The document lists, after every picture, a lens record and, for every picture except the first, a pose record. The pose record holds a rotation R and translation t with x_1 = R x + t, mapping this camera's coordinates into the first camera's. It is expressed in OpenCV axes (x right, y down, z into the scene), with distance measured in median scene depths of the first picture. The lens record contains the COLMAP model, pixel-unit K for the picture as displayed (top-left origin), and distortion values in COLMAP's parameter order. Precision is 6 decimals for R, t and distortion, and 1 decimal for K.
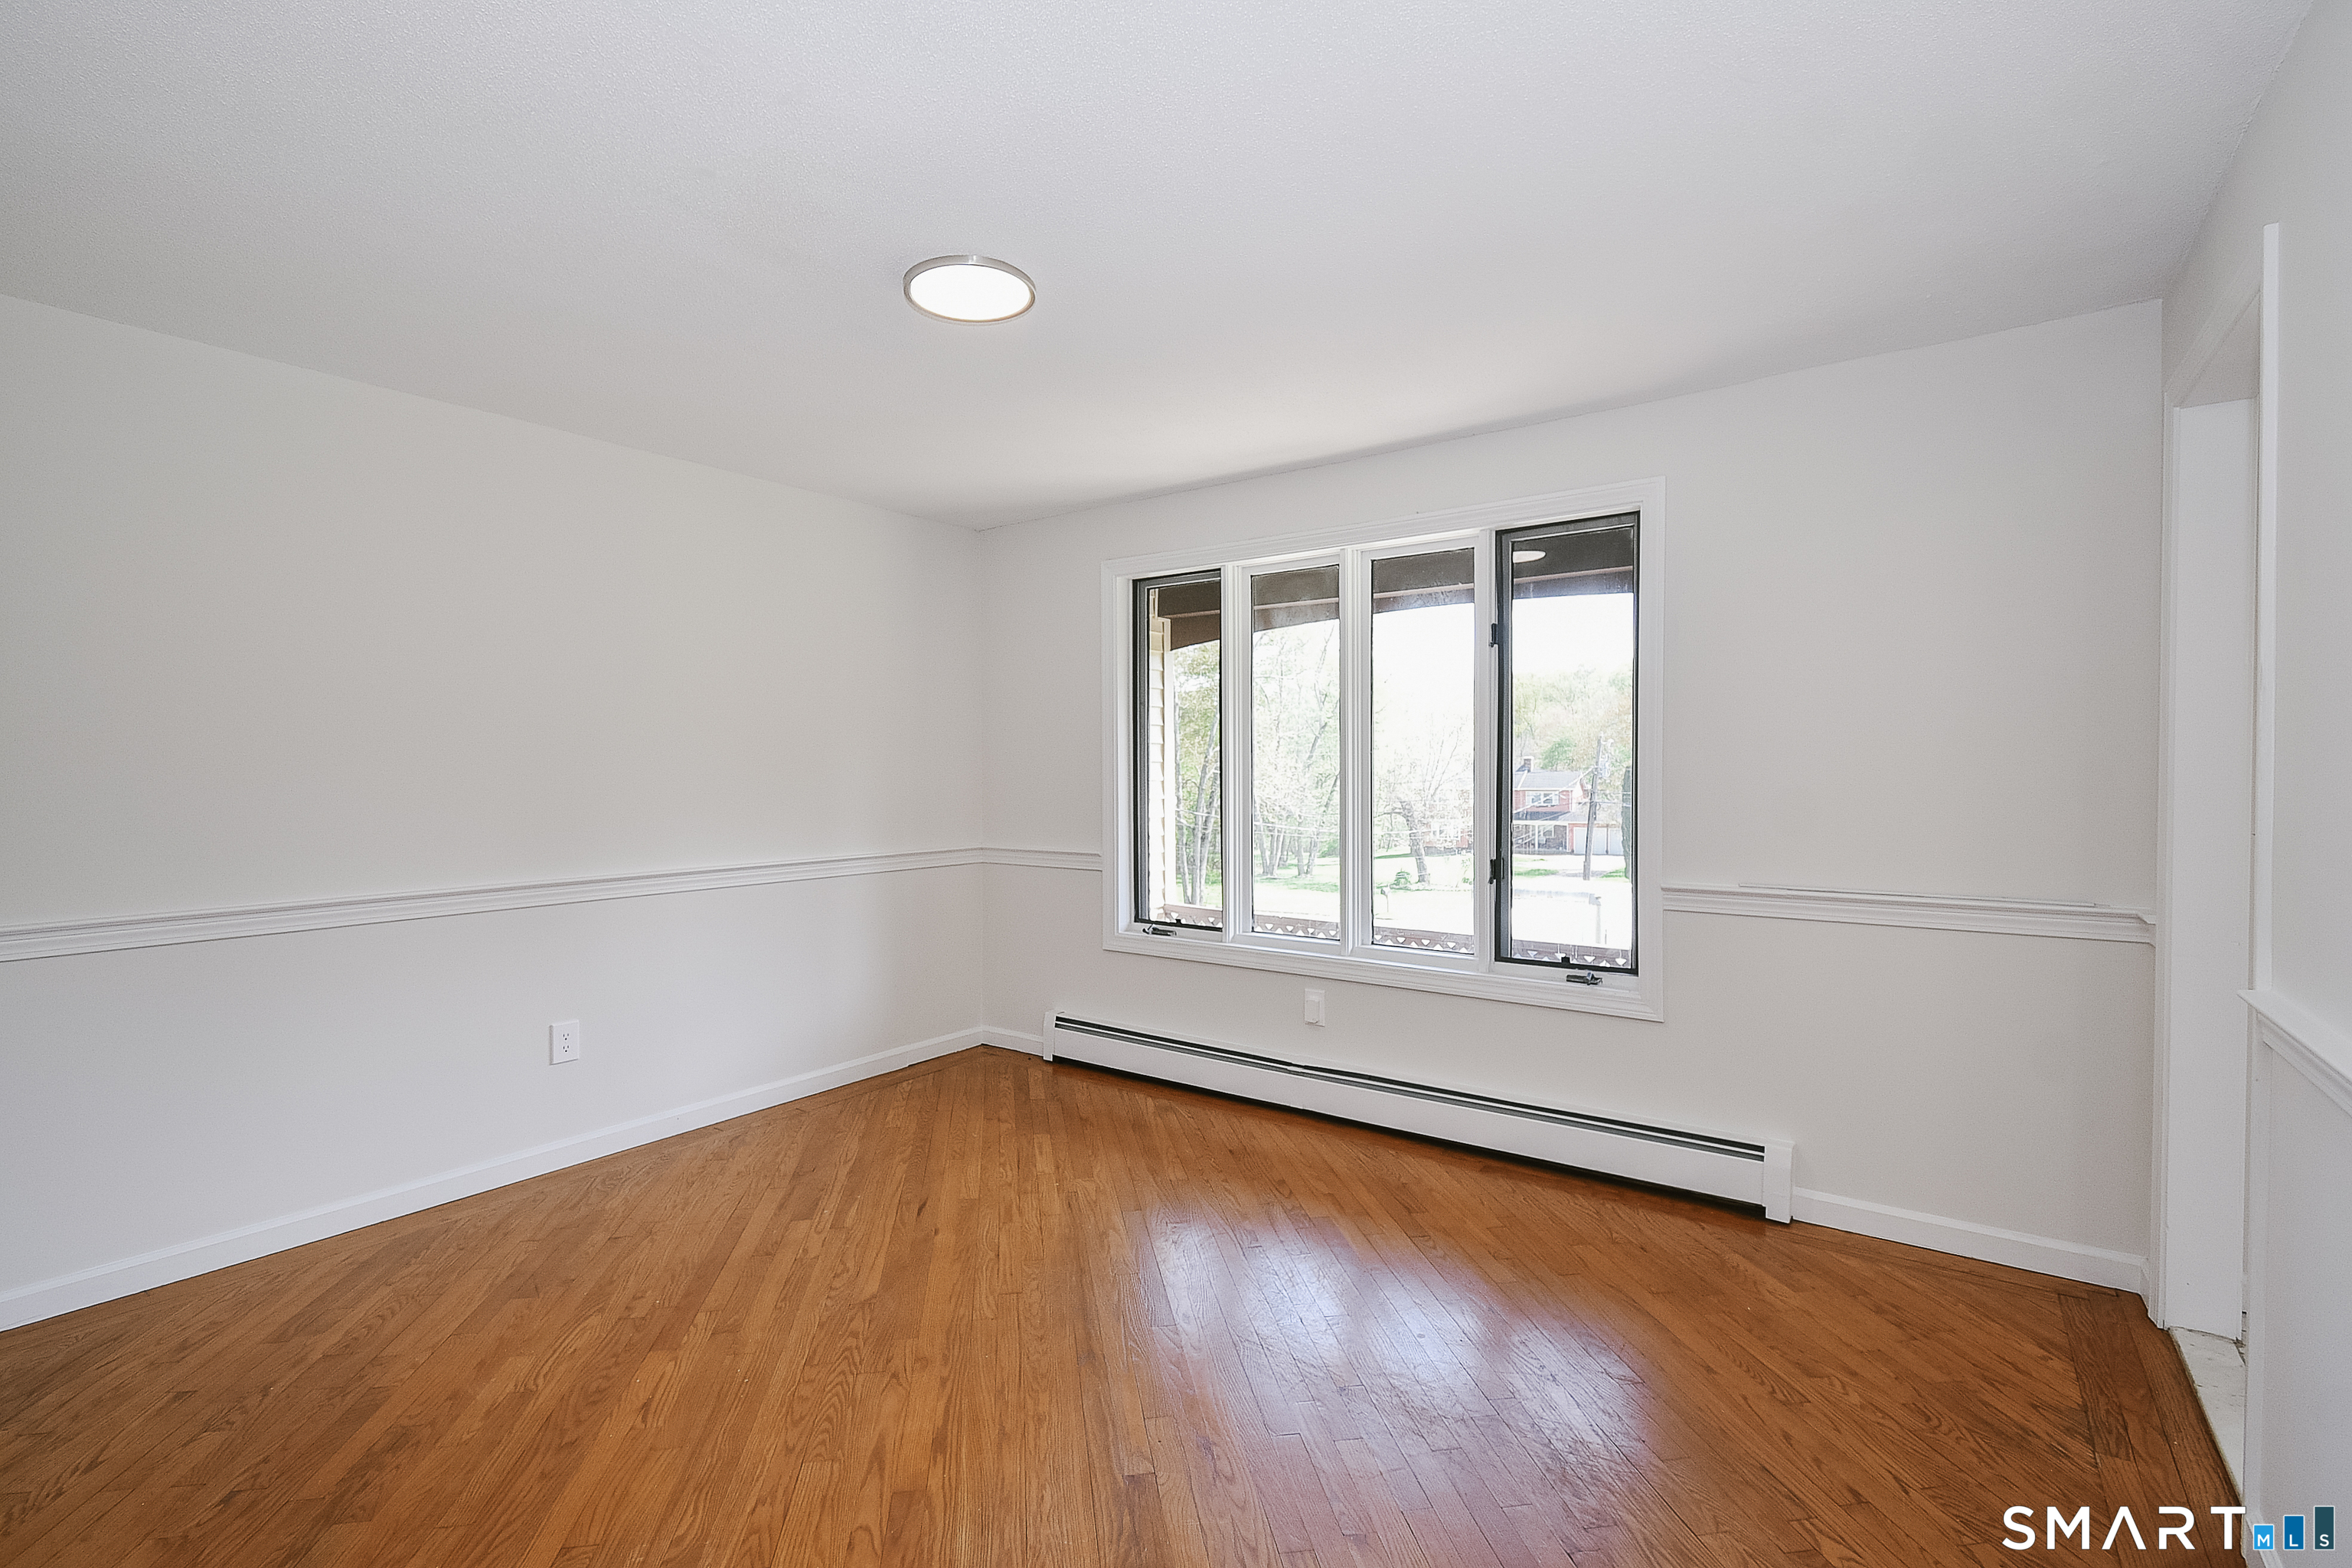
lens RADIAL K [[1041.9, 0, 1176.0], [0, 1041.9, 779.1], [0, 0, 1]] dist [-0.001526, -0.000133]
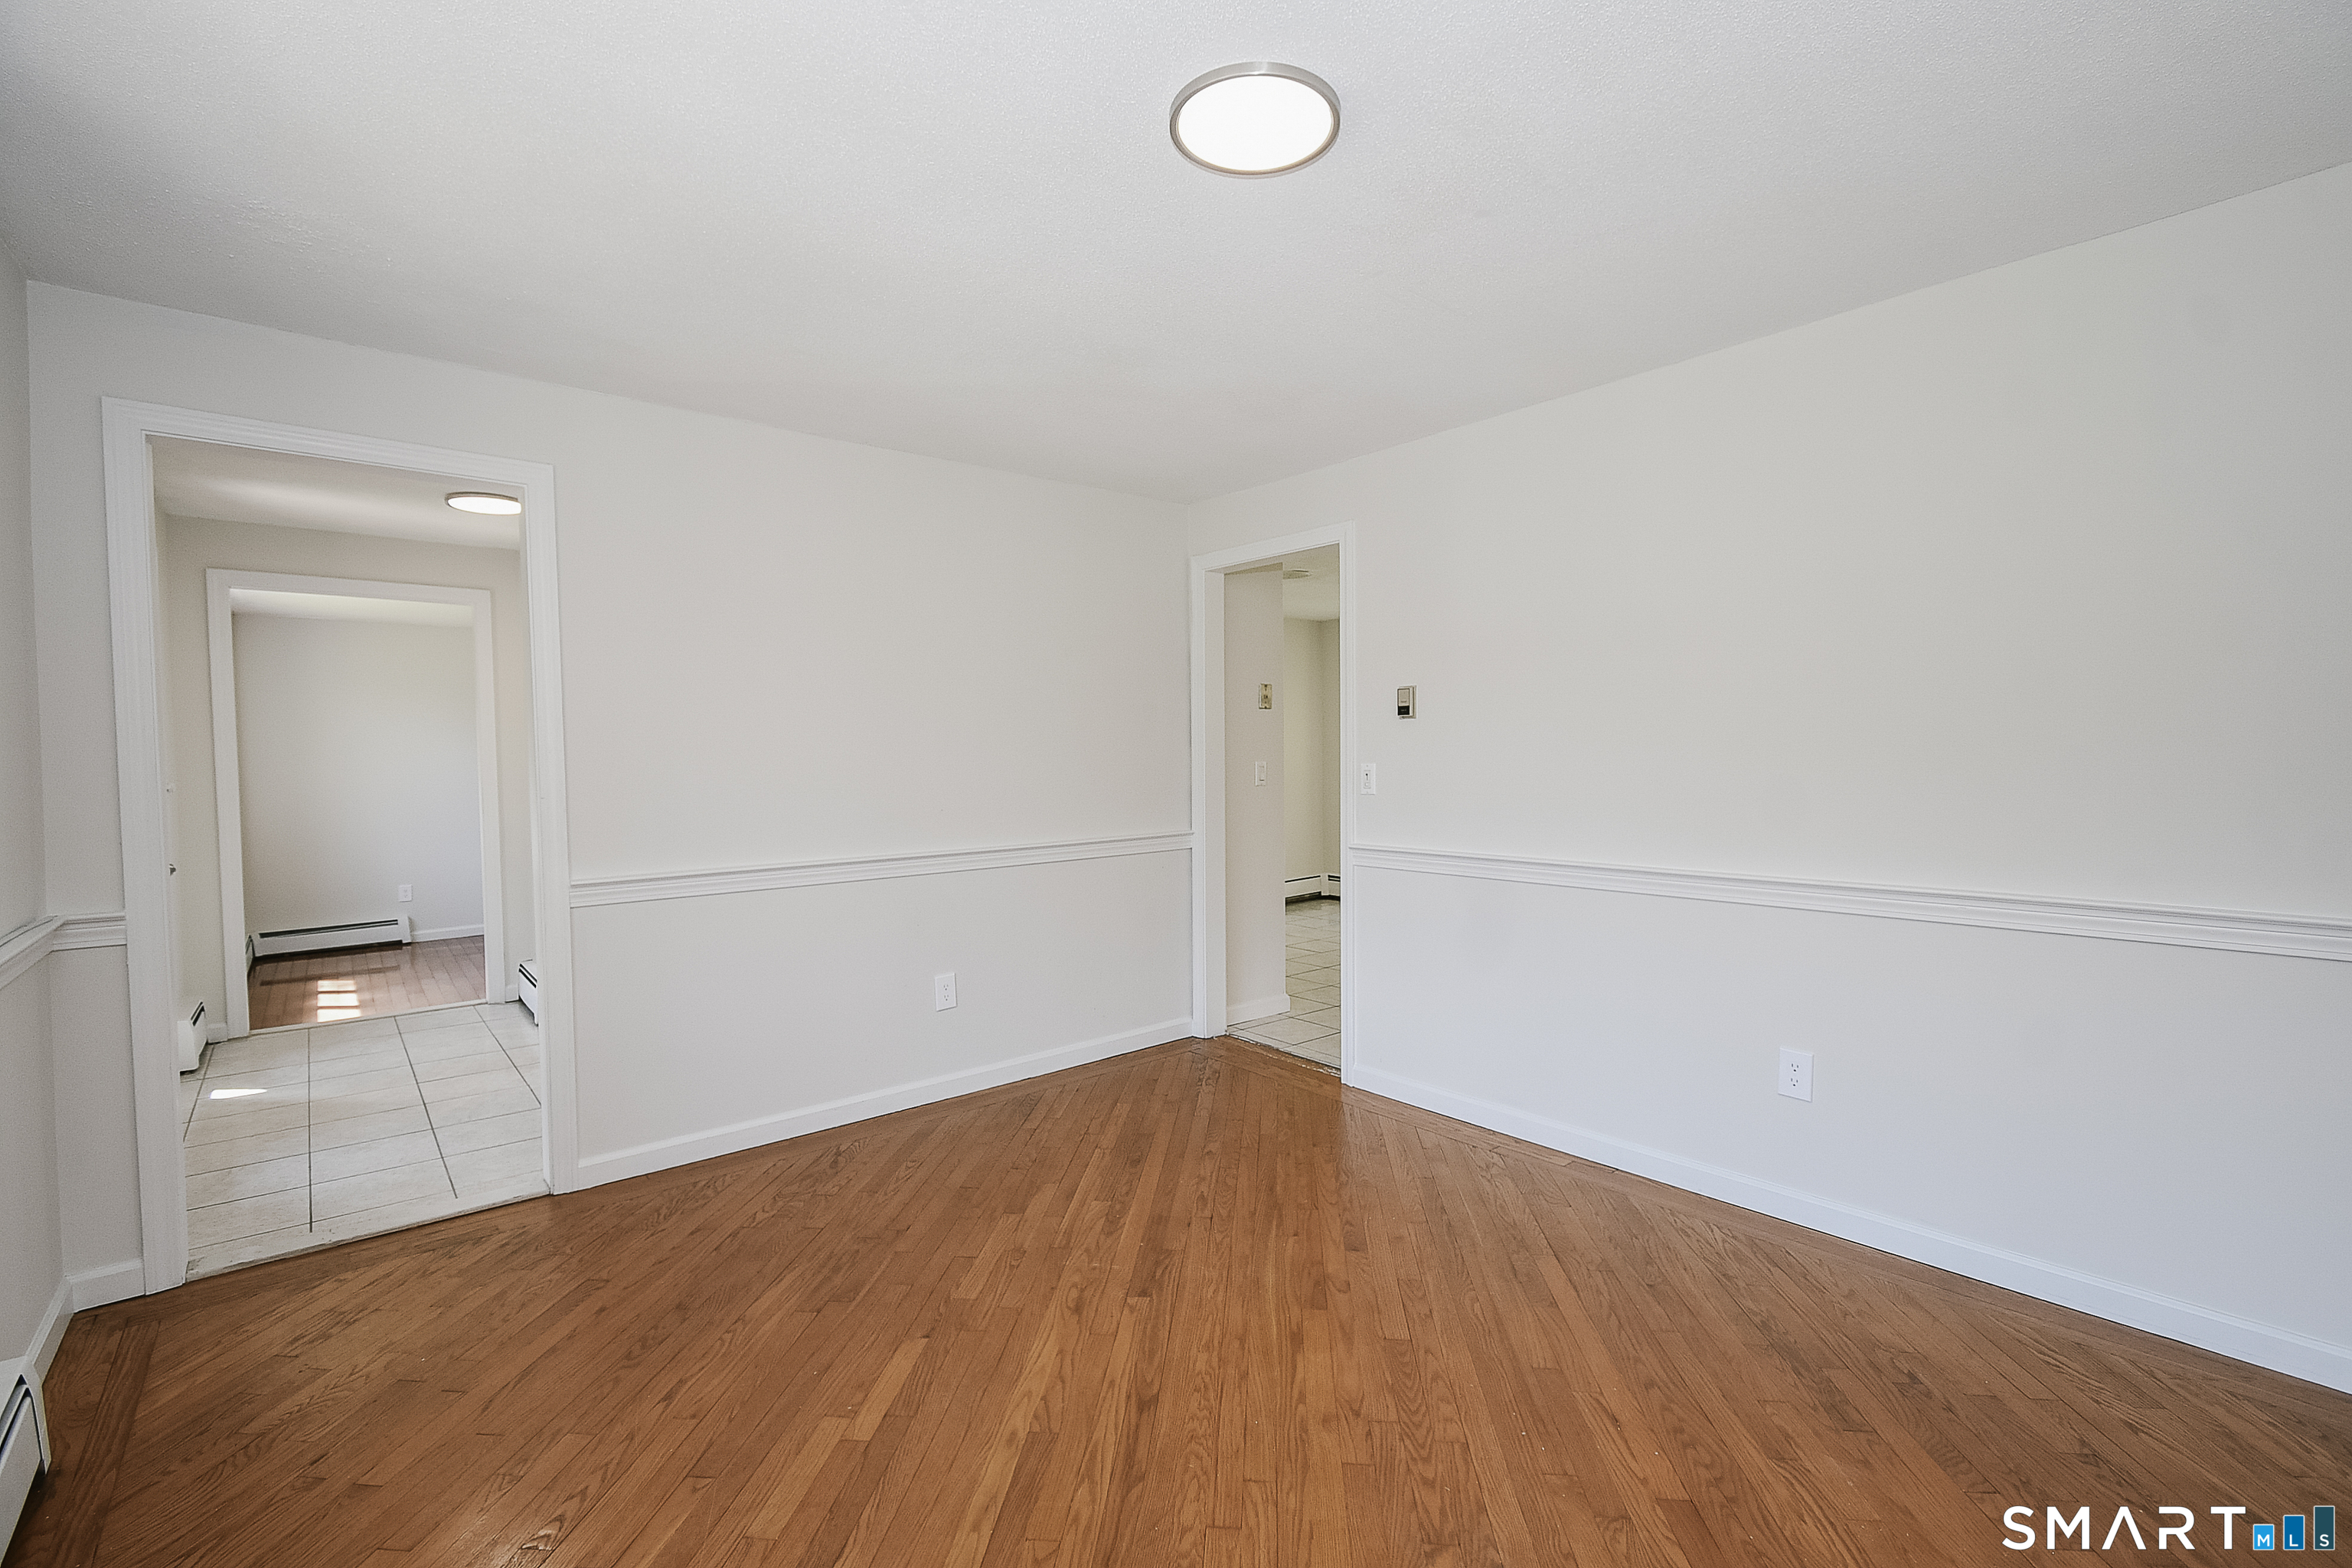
lens RADIAL K [[1041.9, 0, 1176.8], [0, 1041.9, 782.5], [0, 0, 1]] dist [-0.001526, -0.000133]
pose [[-0.969470, 0.007893, 0.245082, -0.370389], [0.018227, 0.999036, 0.039924, -0.019085], [-0.244531, 0.043172, -0.968680, 2.033955]]
